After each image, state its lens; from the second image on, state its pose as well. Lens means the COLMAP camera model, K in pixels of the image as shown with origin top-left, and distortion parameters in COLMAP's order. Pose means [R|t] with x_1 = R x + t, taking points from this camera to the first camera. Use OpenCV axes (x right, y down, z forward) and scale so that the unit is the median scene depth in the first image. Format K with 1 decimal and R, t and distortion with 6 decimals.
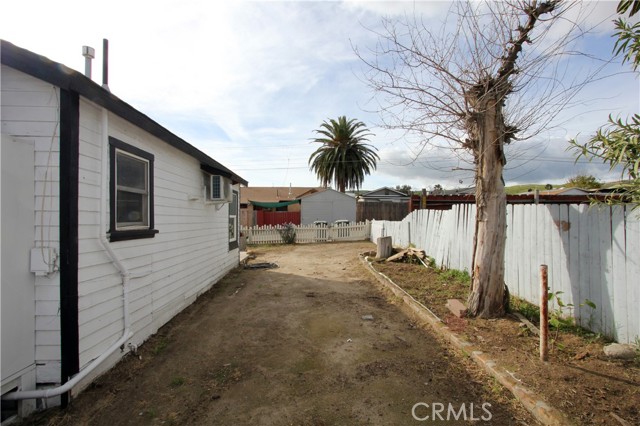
lens RADIAL K [[300.8, 0, 319.8], [0, 300.8, 214.2], [0, 0, 1]] dist [-0.011208, 0.001233]
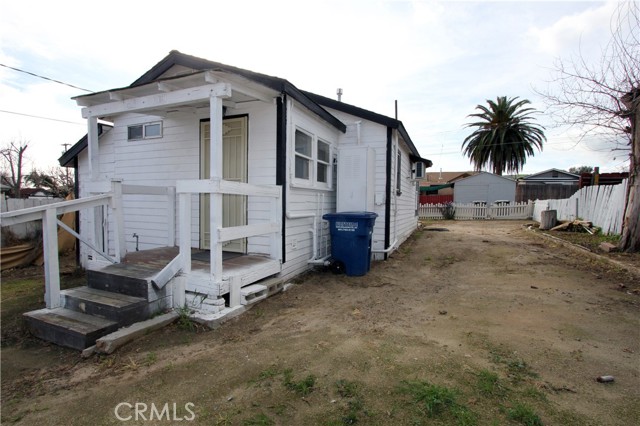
lens RADIAL K [[300.8, 0, 320.7], [0, 300.8, 215.4], [0, 0, 1]] dist [-0.011208, 0.001233]
pose [[0.902692, 0.031888, -0.429104, -0.038428], [-0.012087, 0.998736, 0.048792, 0.023505], [0.430117, -0.038858, 0.901936, -0.190199]]
